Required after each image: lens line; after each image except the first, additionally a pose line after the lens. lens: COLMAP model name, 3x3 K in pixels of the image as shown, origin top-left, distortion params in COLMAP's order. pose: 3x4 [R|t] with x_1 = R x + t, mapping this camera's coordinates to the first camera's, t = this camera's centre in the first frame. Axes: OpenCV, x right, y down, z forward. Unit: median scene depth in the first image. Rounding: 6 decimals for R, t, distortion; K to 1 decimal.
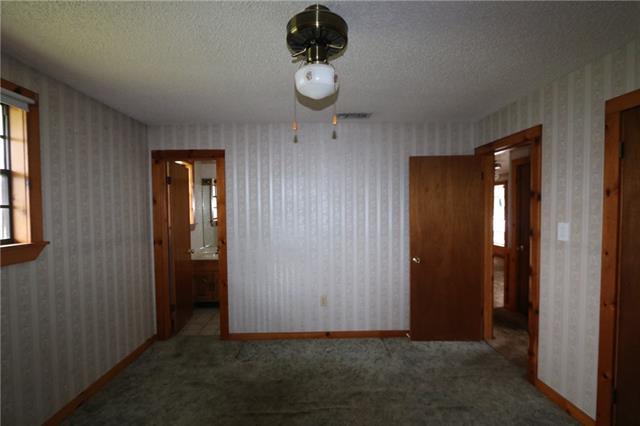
lens RADIAL K [[297.6, 0, 317.8], [0, 297.6, 216.4], [0, 0, 1]] dist [0.001295, -0.000183]
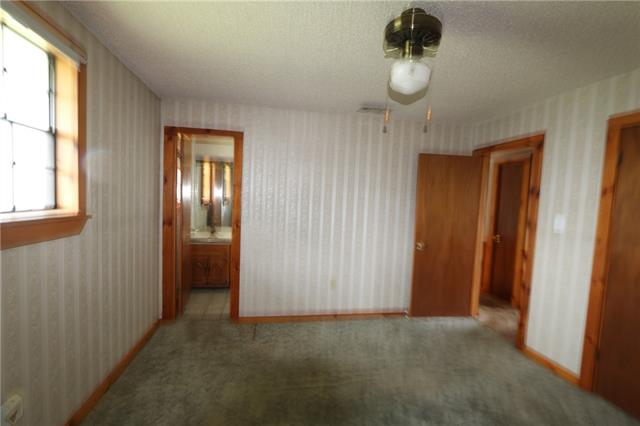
lens RADIAL K [[289.3, 0, 319.9], [0, 289.3, 216.4], [0, 0, 1]] dist [0.026681, 0.000234]
pose [[0.984362, 0.037715, 0.172073, -0.238312], [-0.041476, 0.998972, 0.018309, 0.030364], [-0.171205, -0.025160, 0.984914, -0.008065]]
